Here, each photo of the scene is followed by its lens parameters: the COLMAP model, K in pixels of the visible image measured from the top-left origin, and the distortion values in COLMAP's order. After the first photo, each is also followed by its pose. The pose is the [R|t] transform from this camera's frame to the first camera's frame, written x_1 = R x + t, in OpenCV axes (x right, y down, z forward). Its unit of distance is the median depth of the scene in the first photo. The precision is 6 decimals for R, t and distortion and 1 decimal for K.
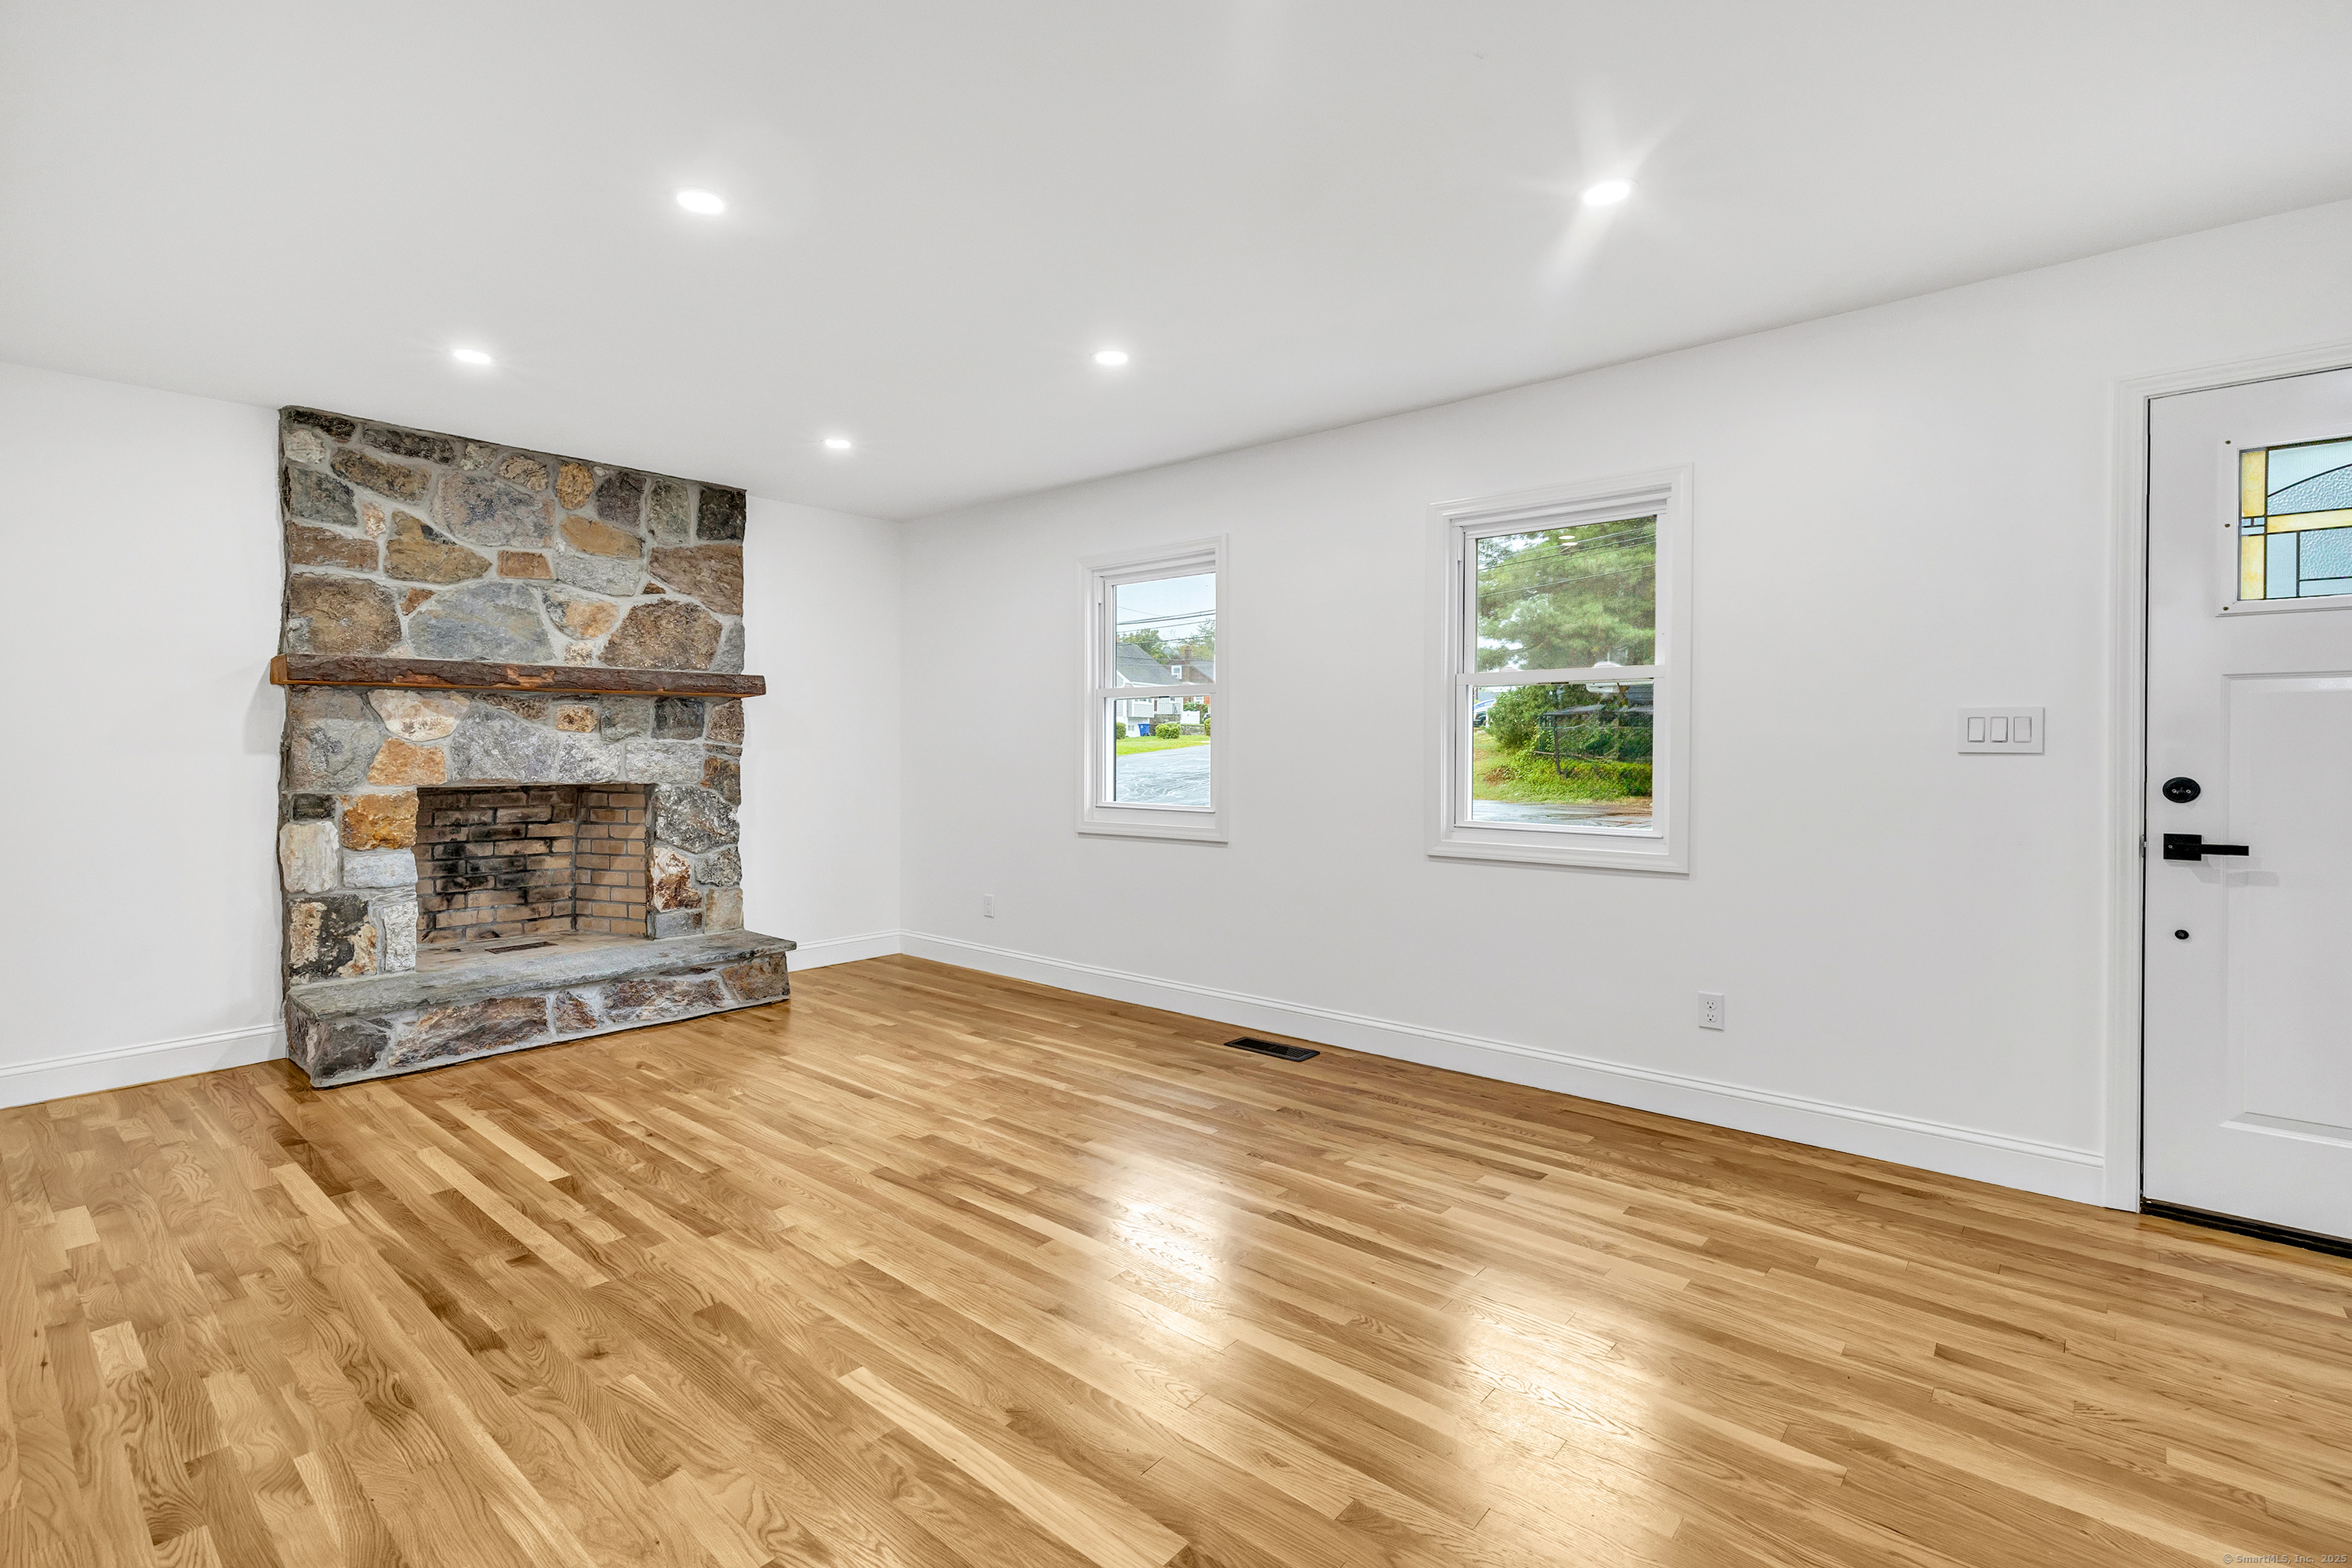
lens RADIAL K [[1006.5, 0, 1152.4], [0, 1006.5, 739.3], [0, 0, 1]] dist [0.001502, -0.000399]
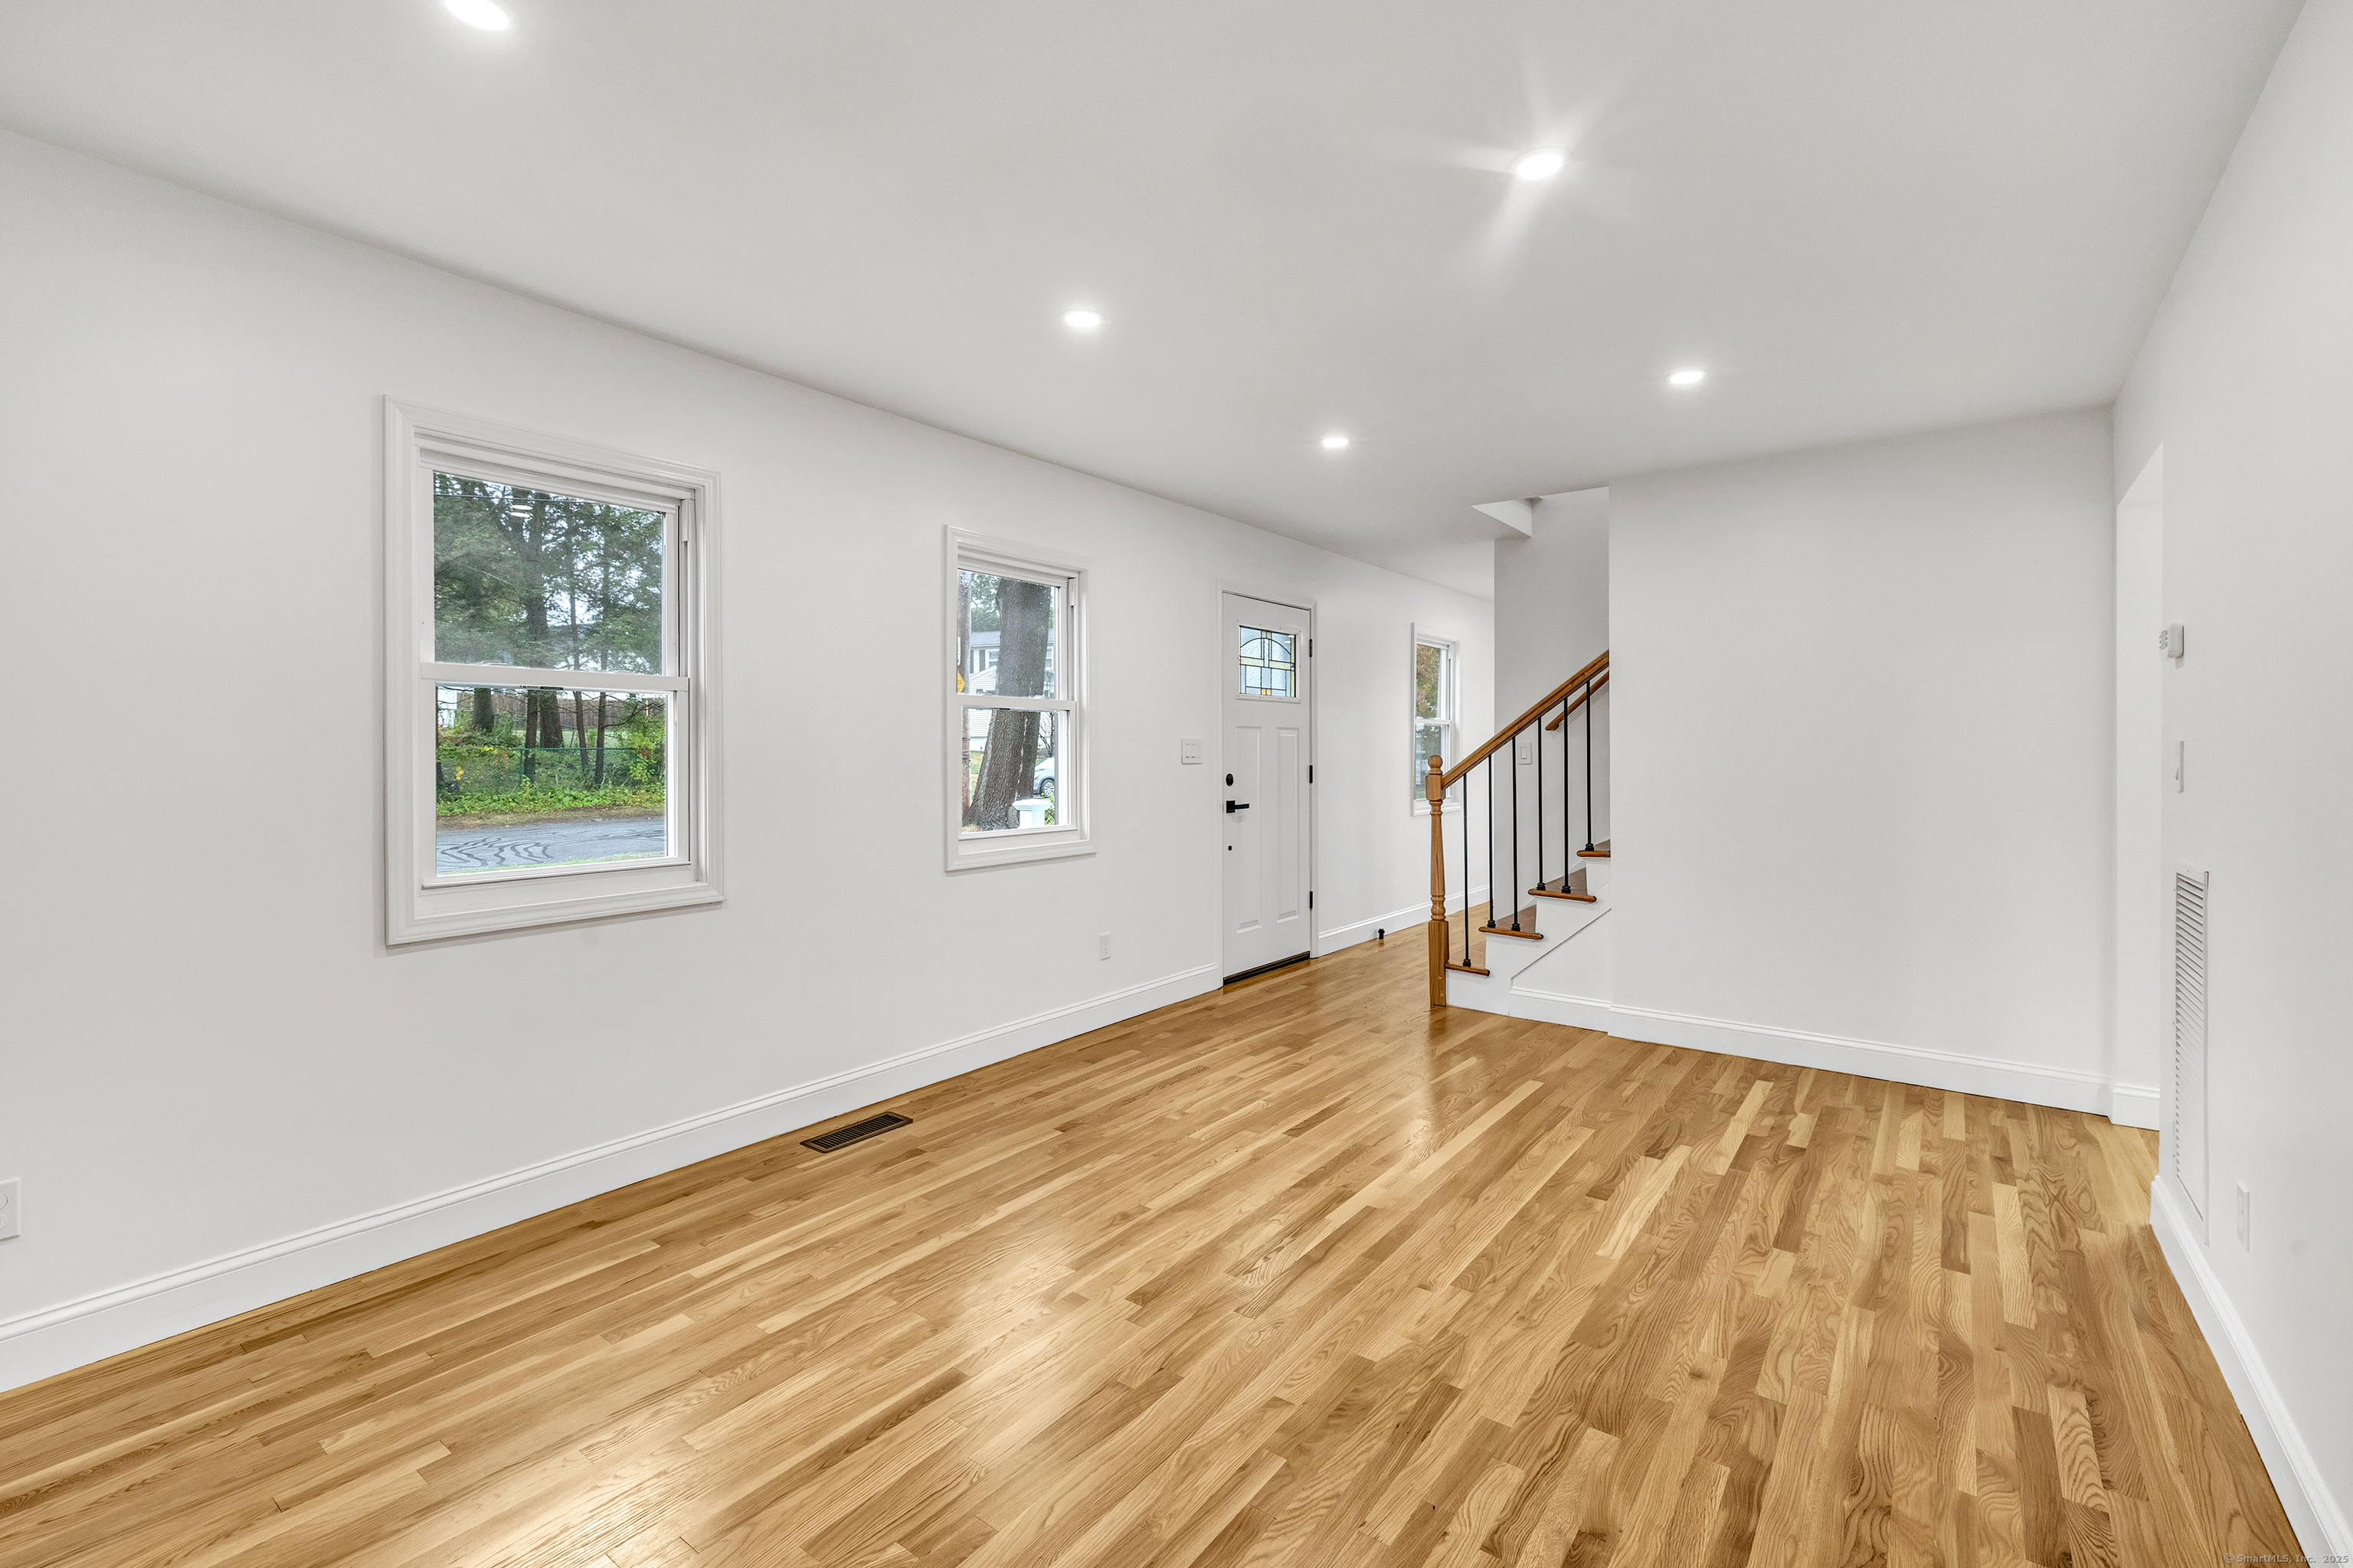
lens RADIAL K [[1105.3, 0, 1180.4], [0, 1105.3, 768.1], [0, 0, 1]] dist [-0.001703, 0.000555]
pose [[-0.077829, -0.015297, 0.996849, -0.828932], [-0.001564, 0.999883, 0.015222, -0.006343], [-0.996965, -0.000375, -0.077844, 0.830155]]
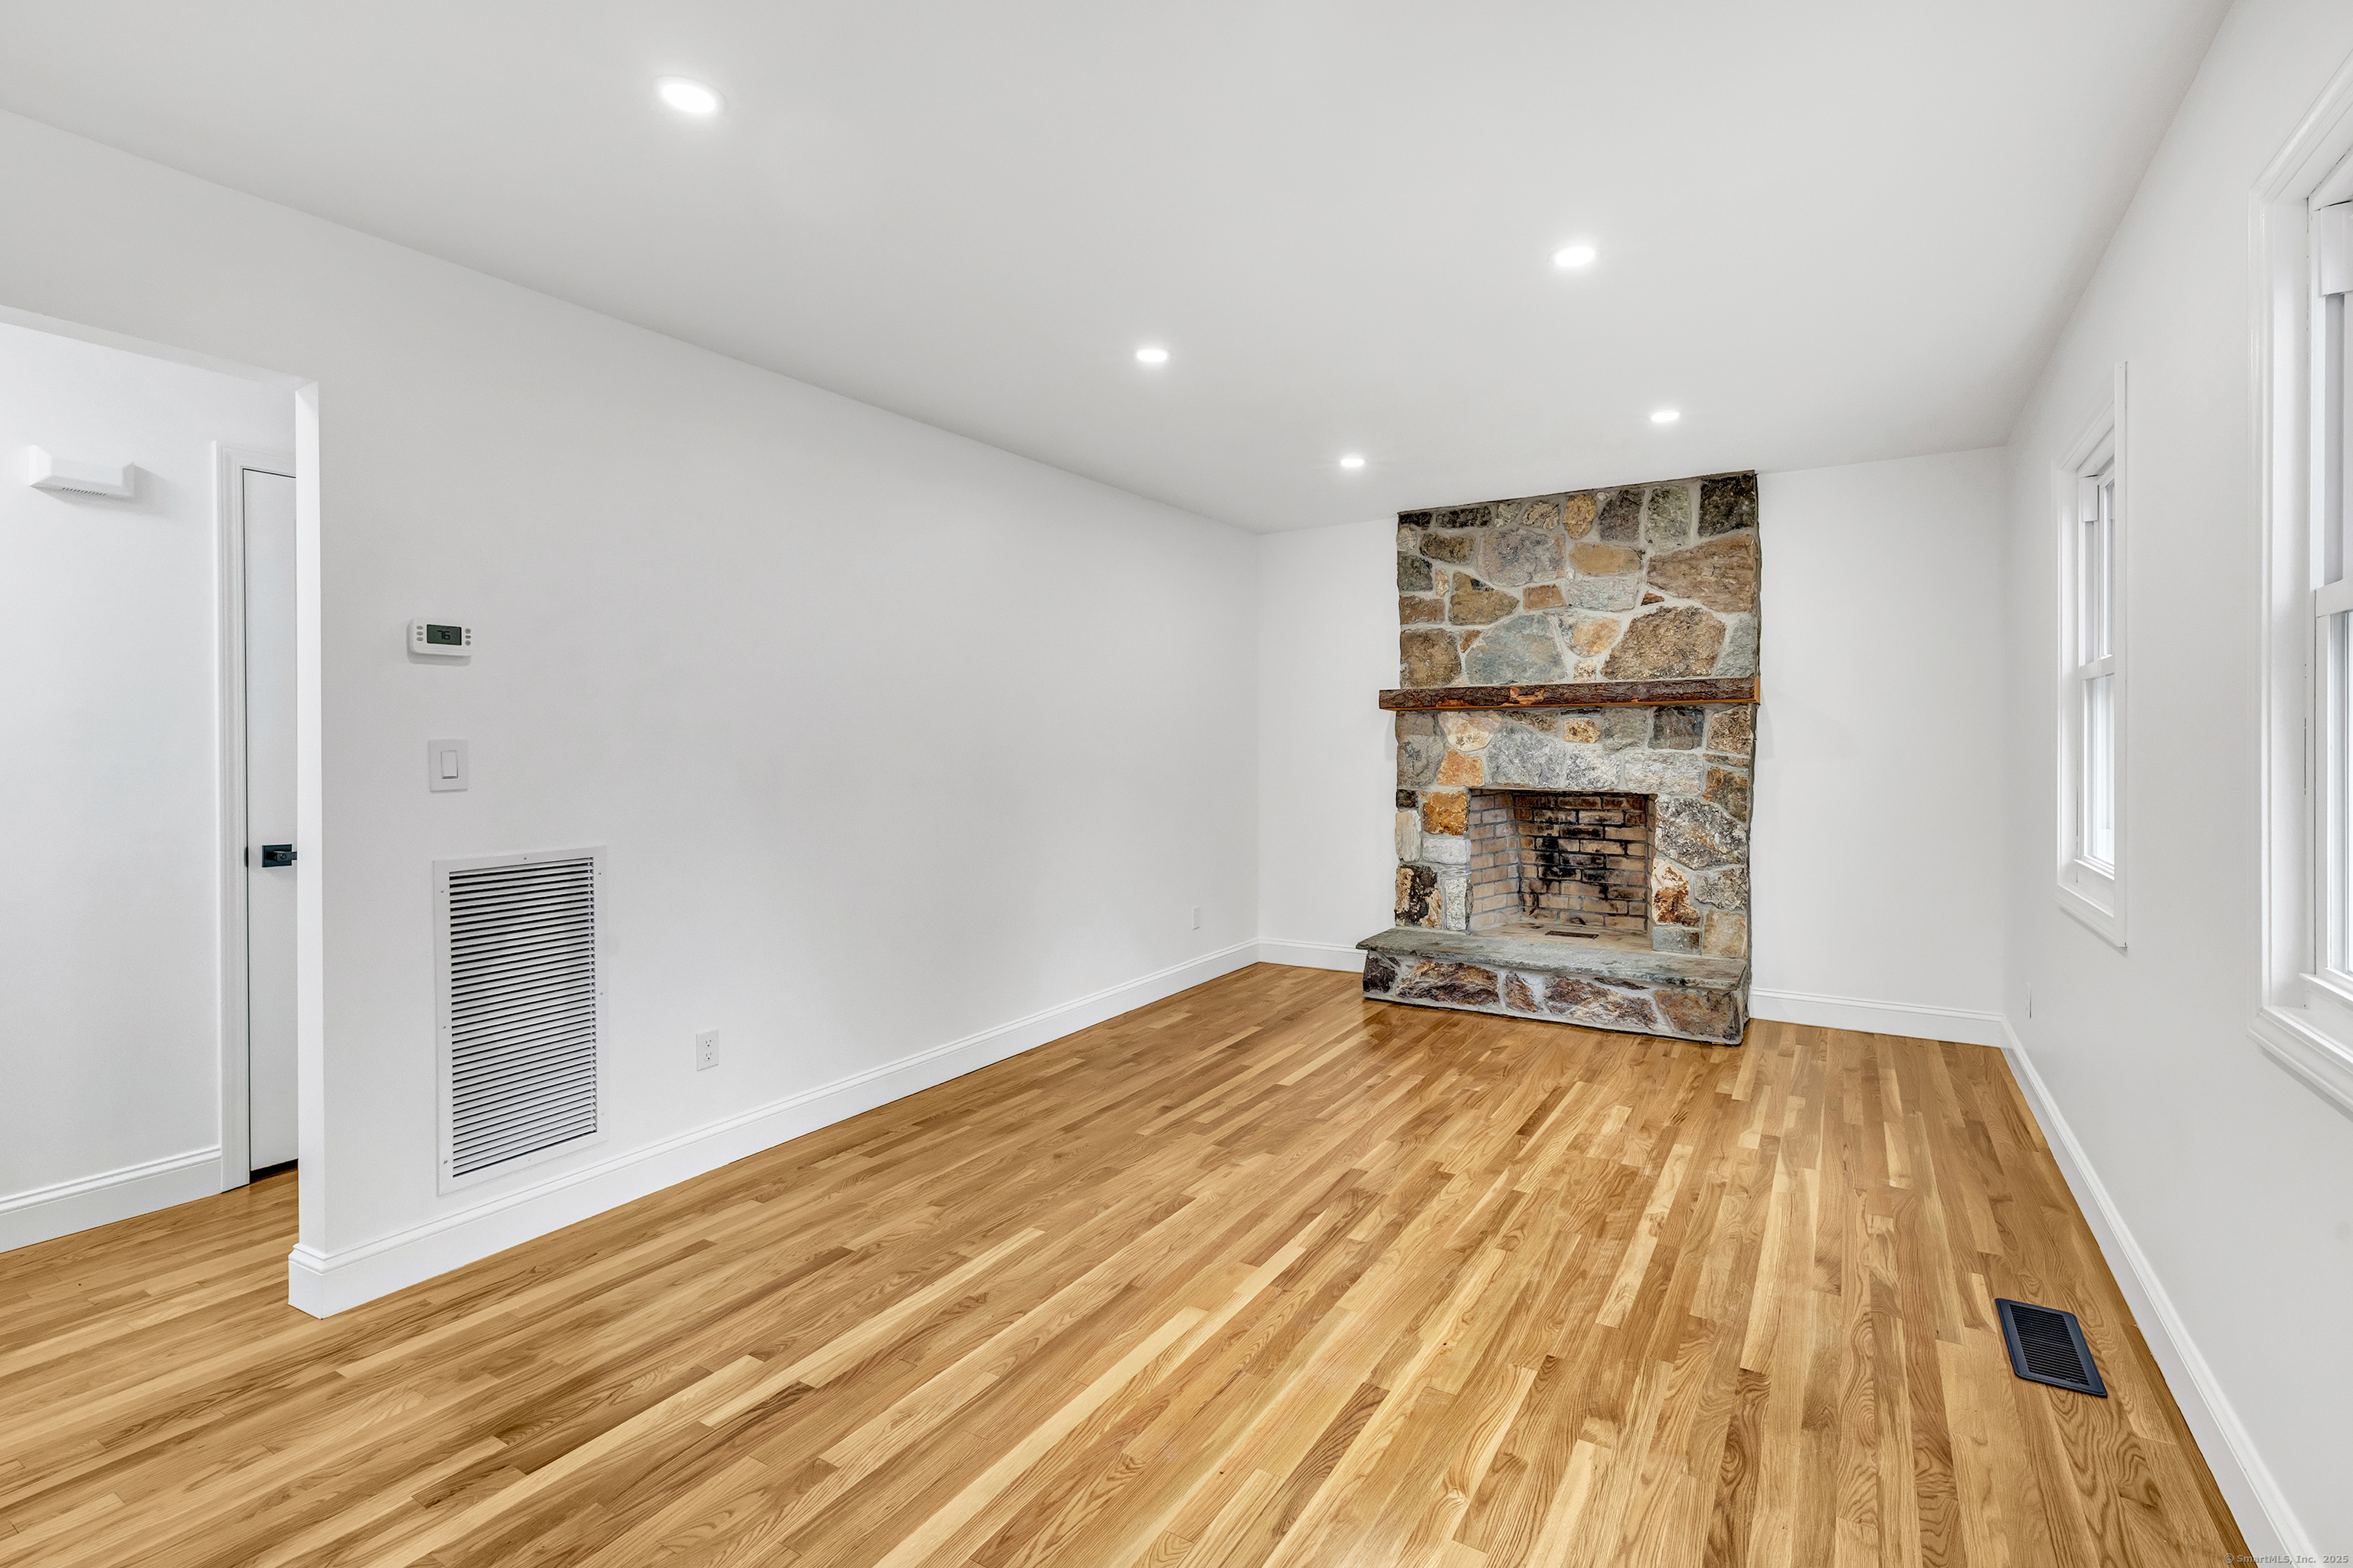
lens RADIAL K [[1105.3, 0, 1286.6], [0, 1105.3, 737.9], [0, 0, 1]] dist [-0.001703, 0.000555]
pose [[0.224852, -0.009018, -0.974351, 0.609778], [0.004859, 0.999955, -0.008134, -0.005256], [0.974381, -0.002906, 0.224885, 0.500612]]
